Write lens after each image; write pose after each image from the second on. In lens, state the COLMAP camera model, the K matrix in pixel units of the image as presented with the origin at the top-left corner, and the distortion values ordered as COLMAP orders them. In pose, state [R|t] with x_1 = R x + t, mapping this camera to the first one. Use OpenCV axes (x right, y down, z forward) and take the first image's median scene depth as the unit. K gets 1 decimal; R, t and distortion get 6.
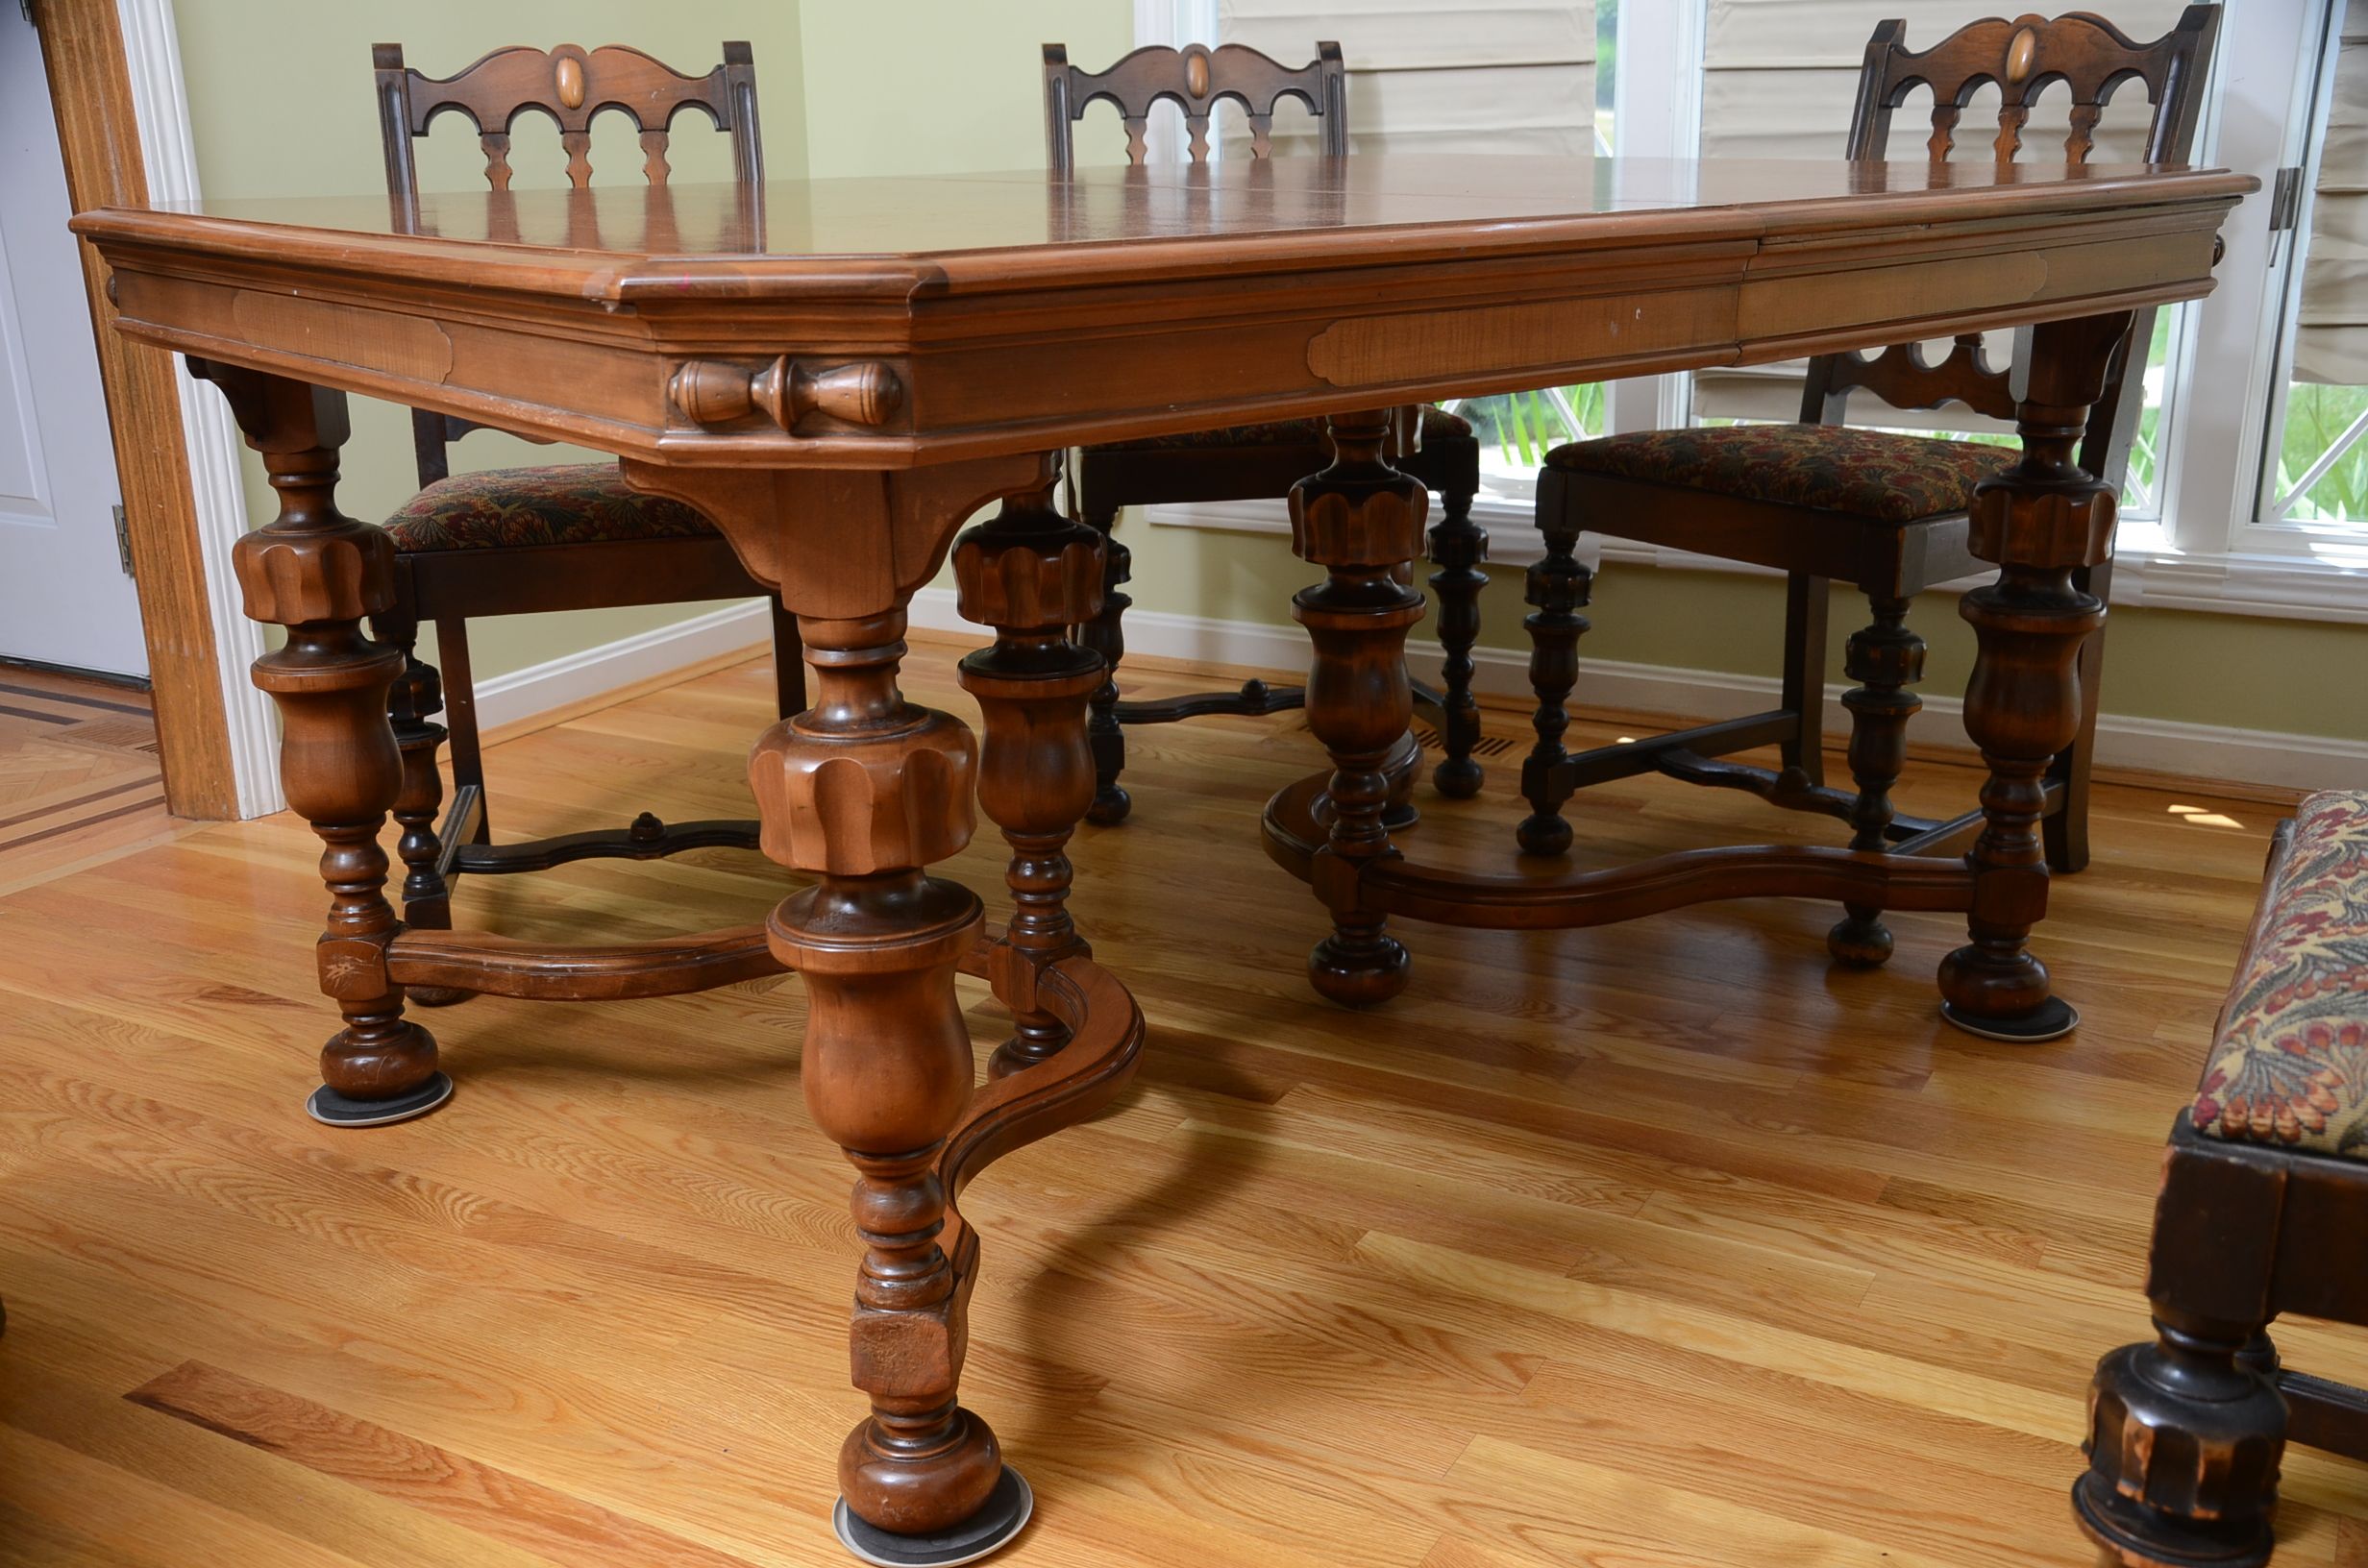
lens RADIAL K [[2349.4, 0, 1184.0], [0, 2349.4, 784.0], [0, 0, 1]] dist [-0.078551, 0.260919]
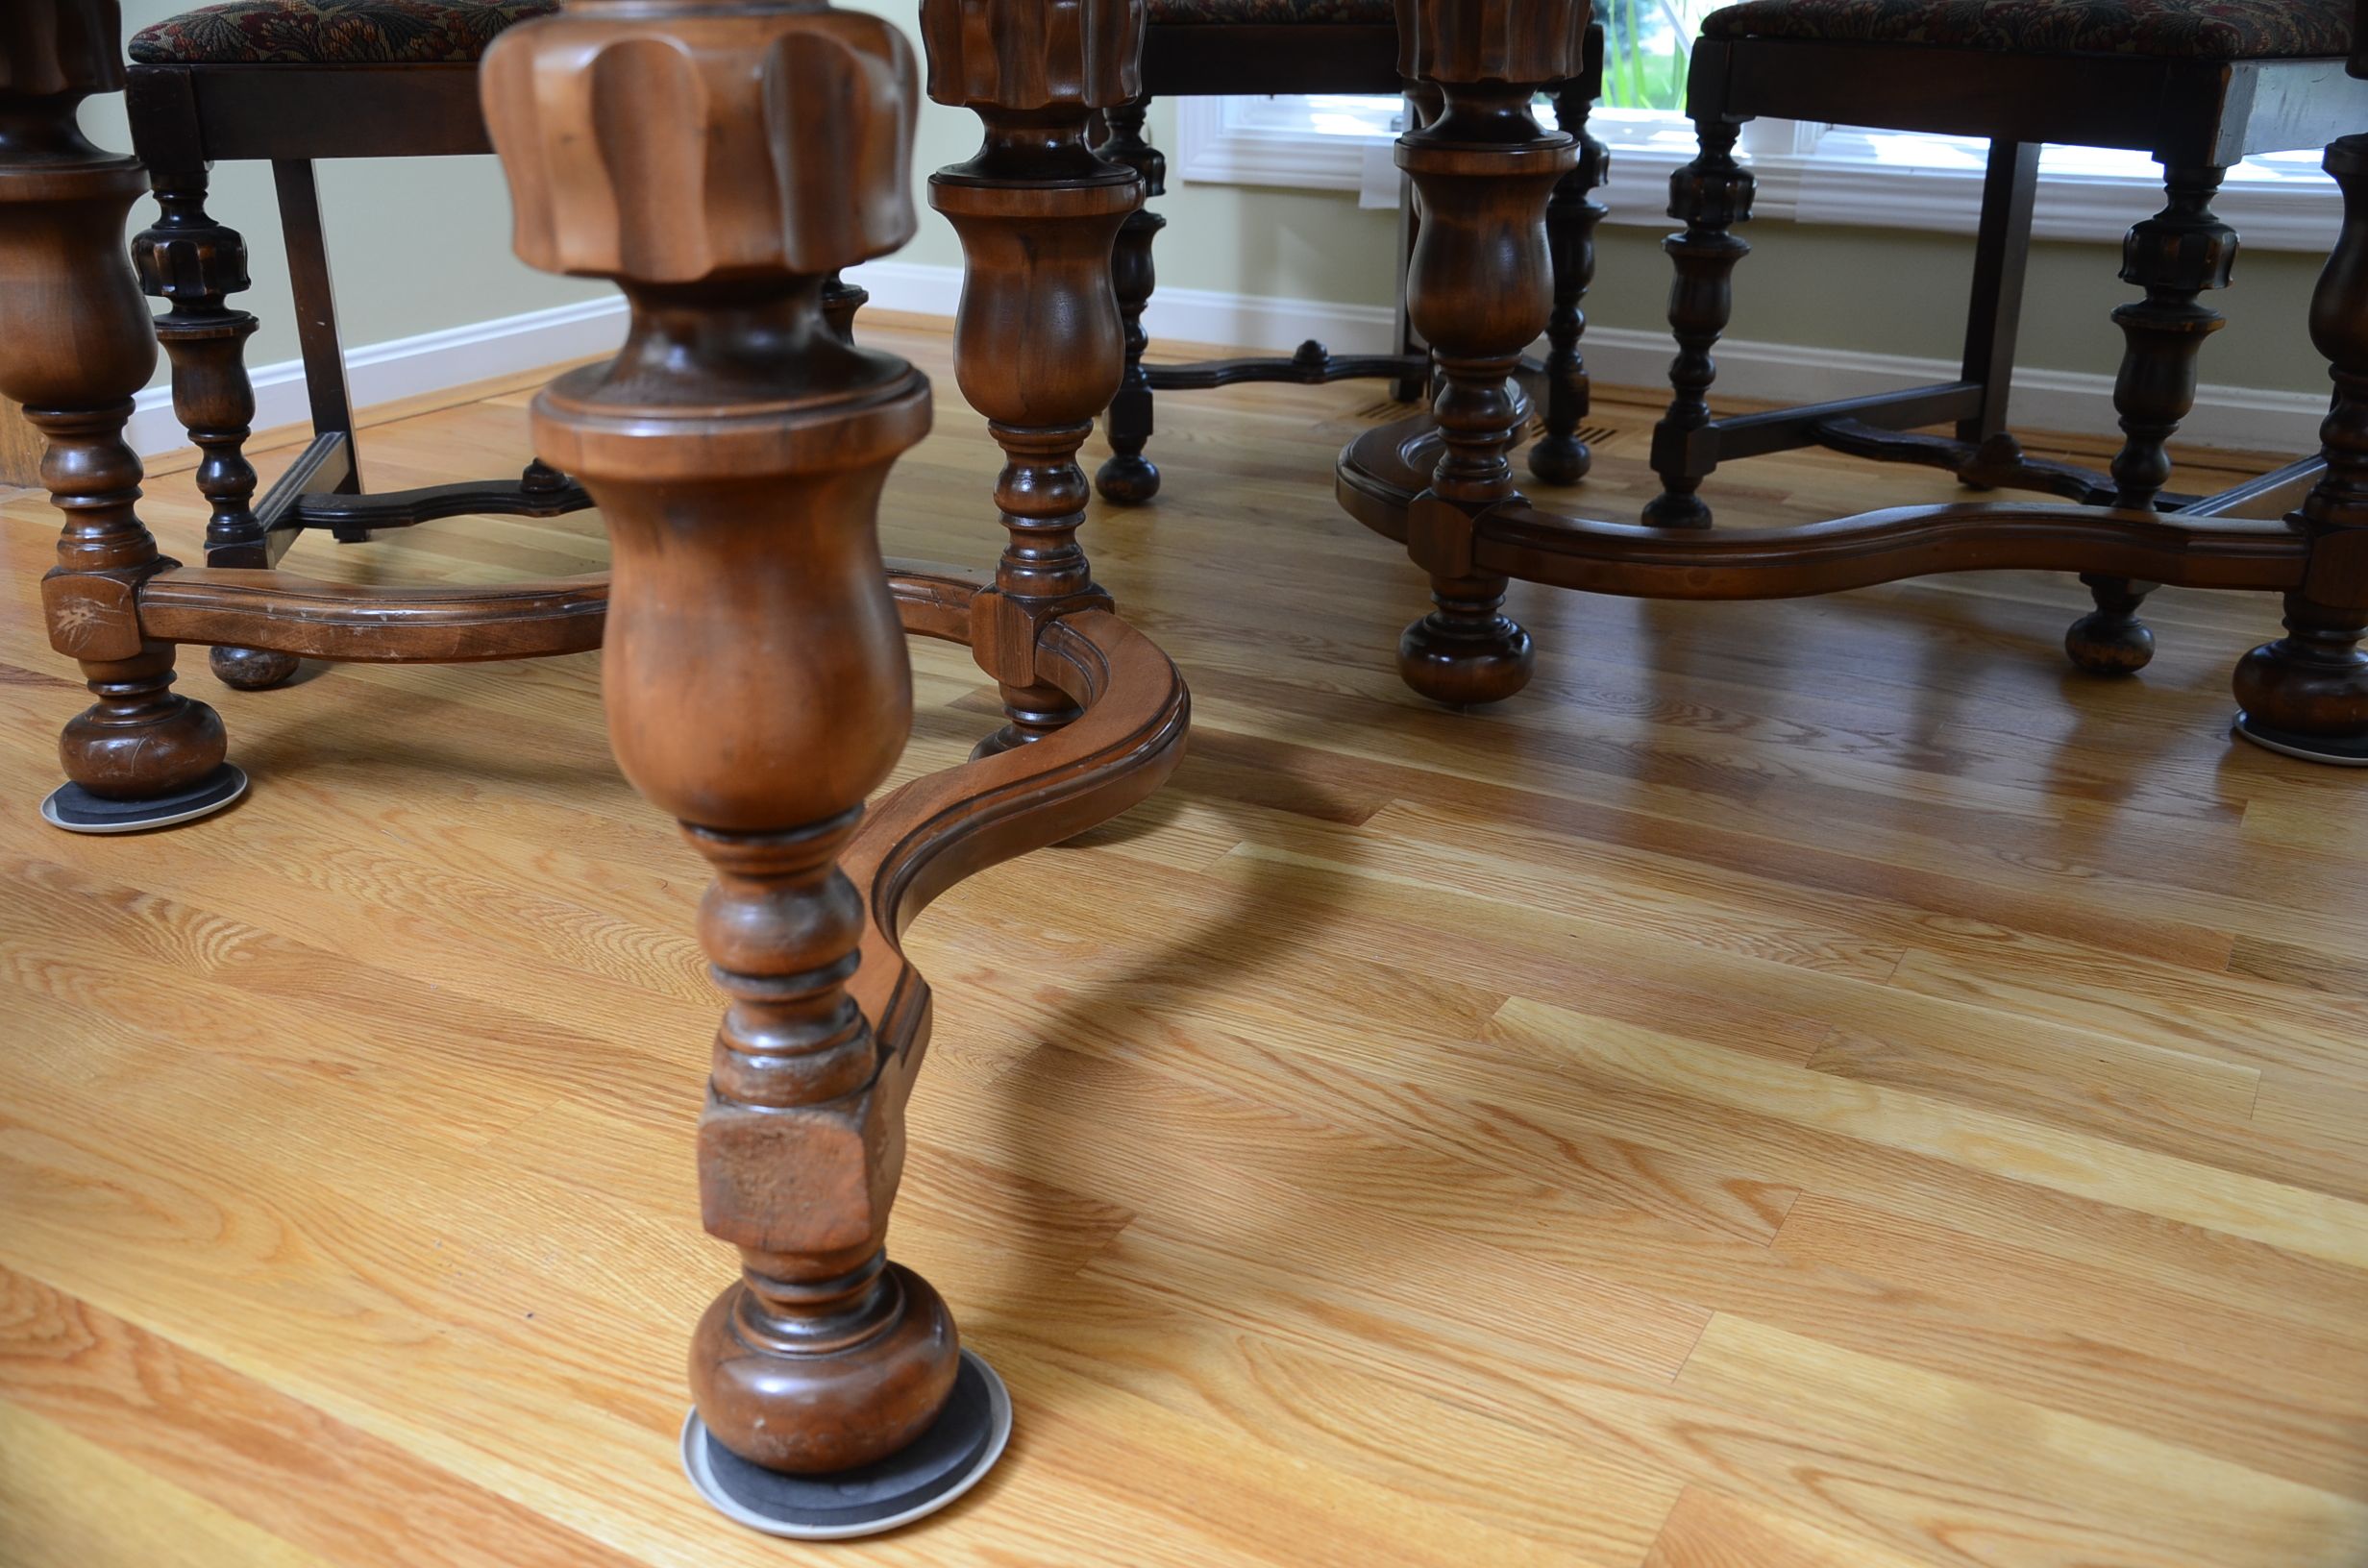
lens RADIAL K [[2222.0, 0, 1184.0], [0, 2222.0, 784.0], [0, 0, 1]] dist [-0.097850, 0.193698]
pose [[0.999839, 0.017880, -0.001642, -0.016765], [-0.017674, 0.996181, 0.085508, 0.071405], [0.003165, -0.085465, 0.996336, 0.341072]]
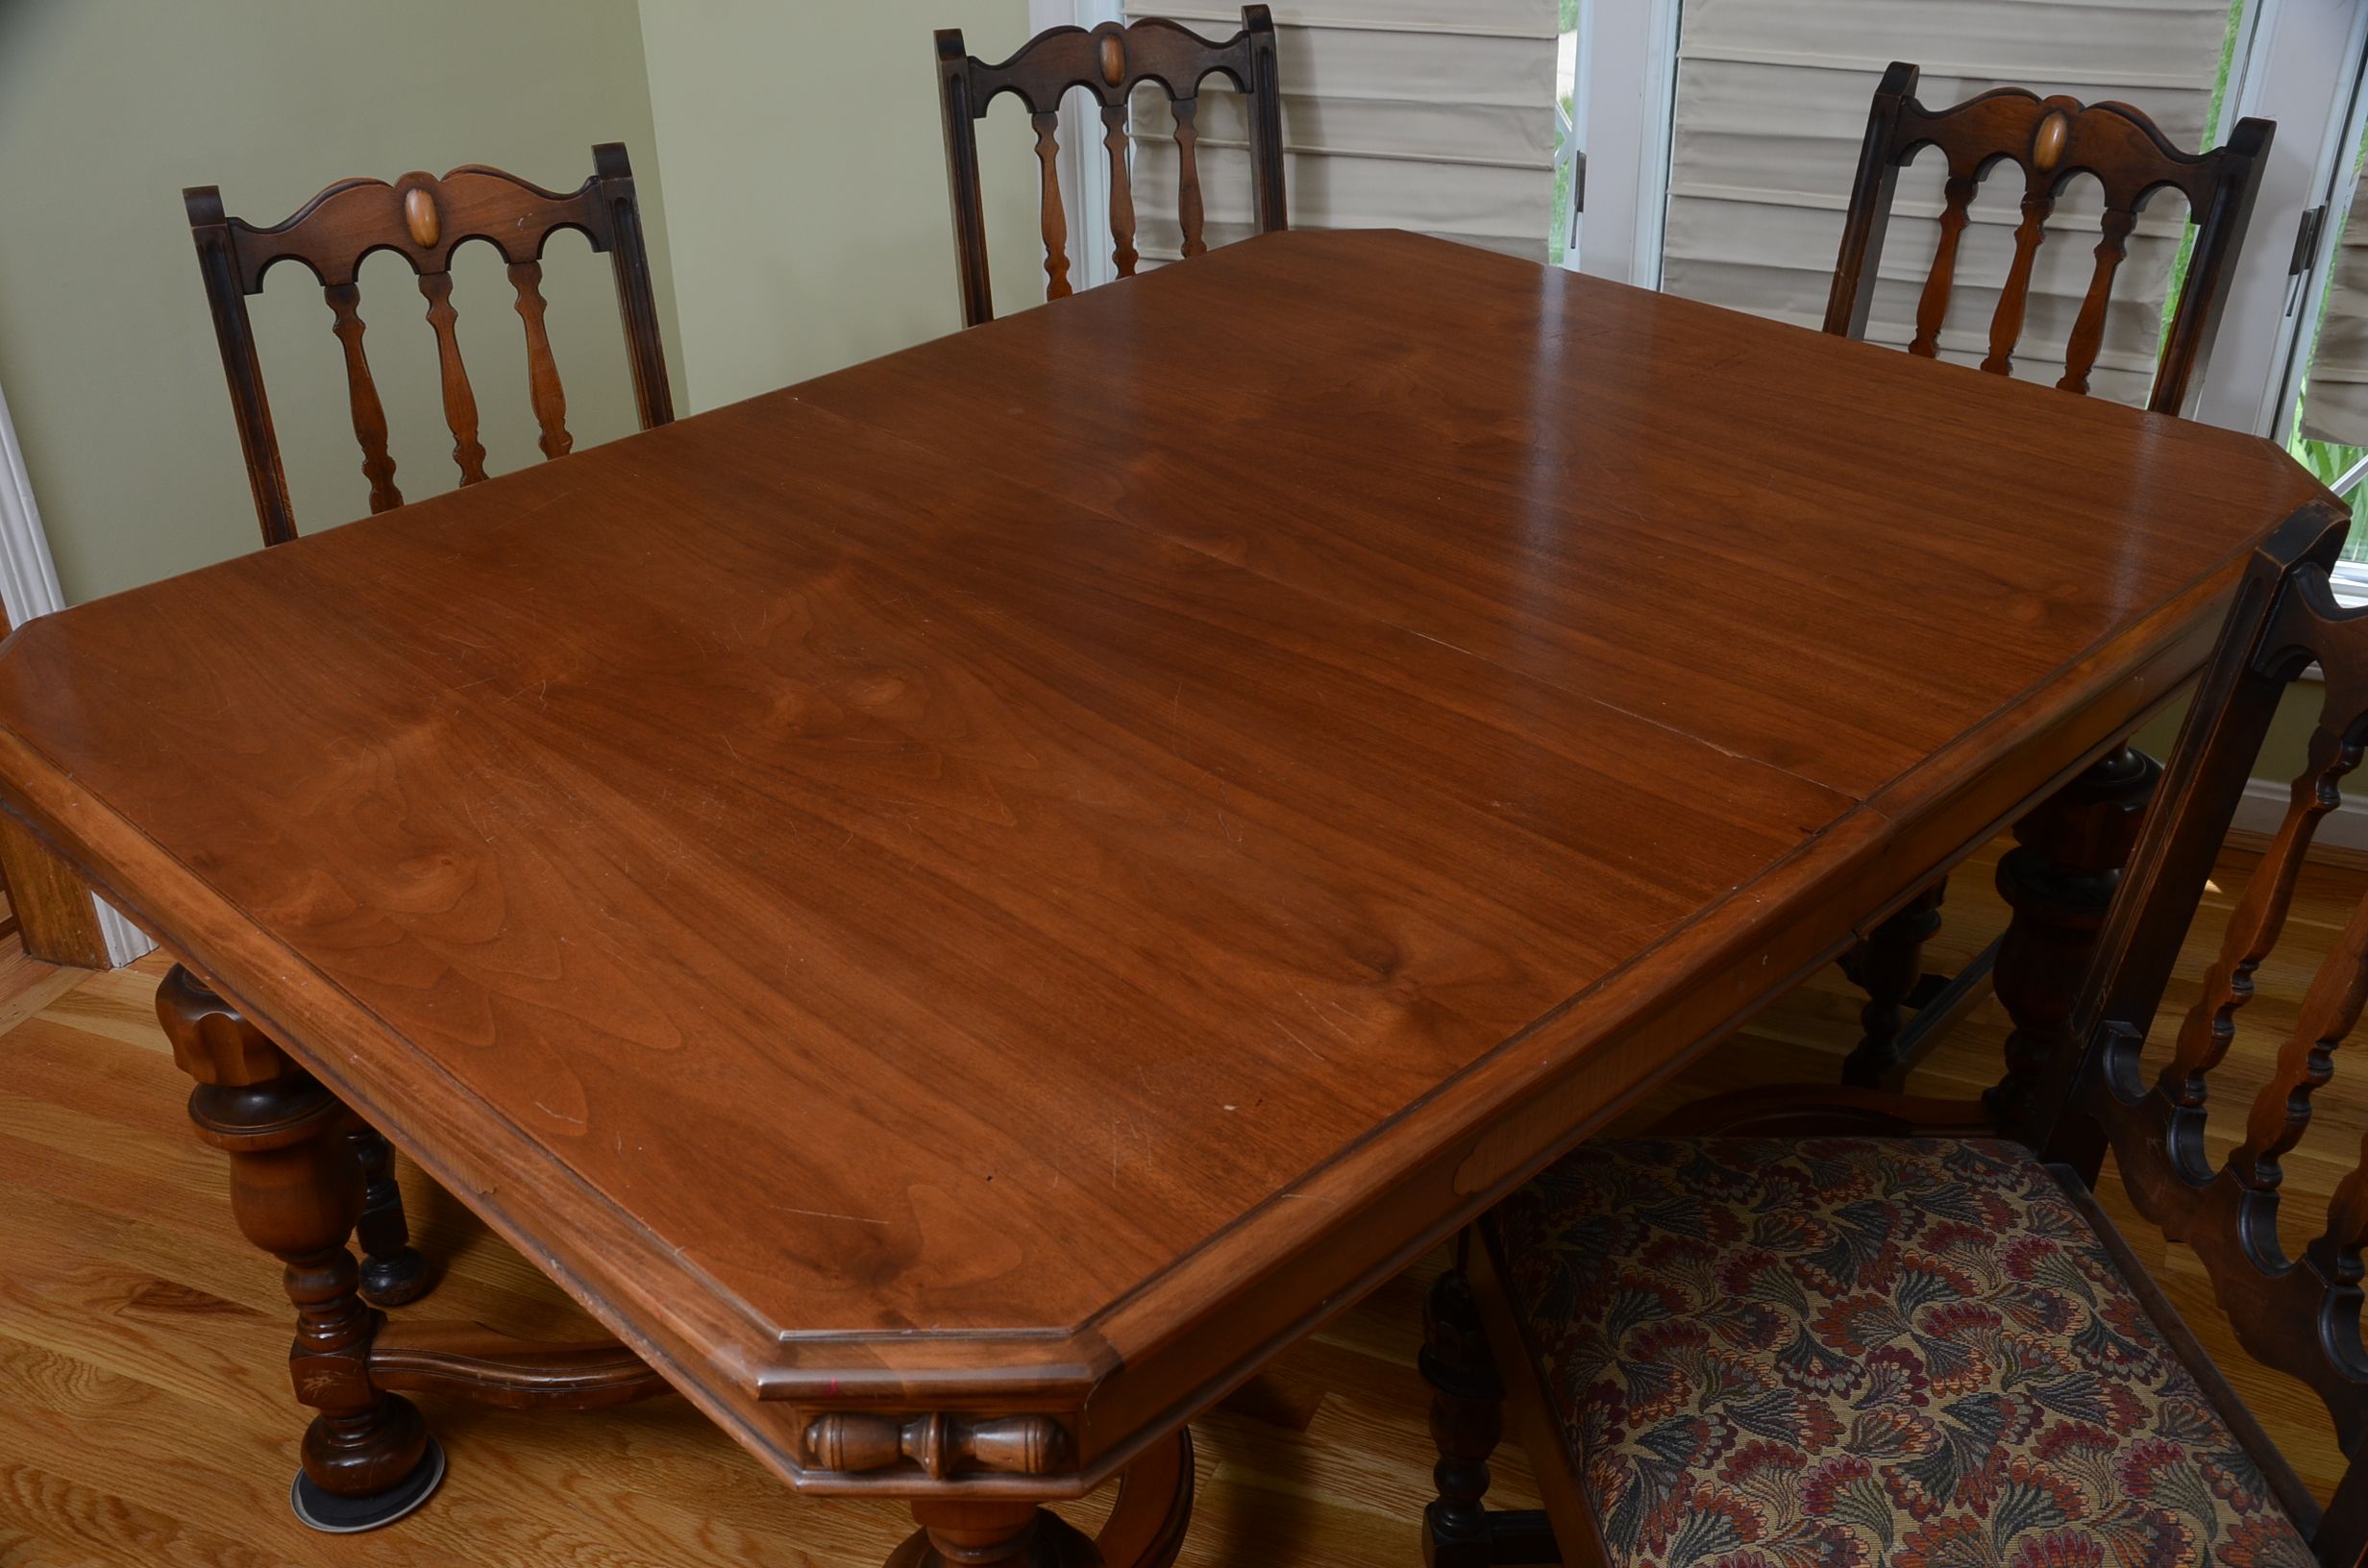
lens RADIAL K [[2431.5, 0, 1189.4], [0, 2431.5, 804.6], [0, 0, 1]] dist [-0.083929, 0.322389]
pose [[0.995779, -0.049739, 0.077138, -0.081402], [0.031785, 0.975304, 0.218567, -0.372835], [-0.086104, -0.215193, 0.972768, 0.078997]]
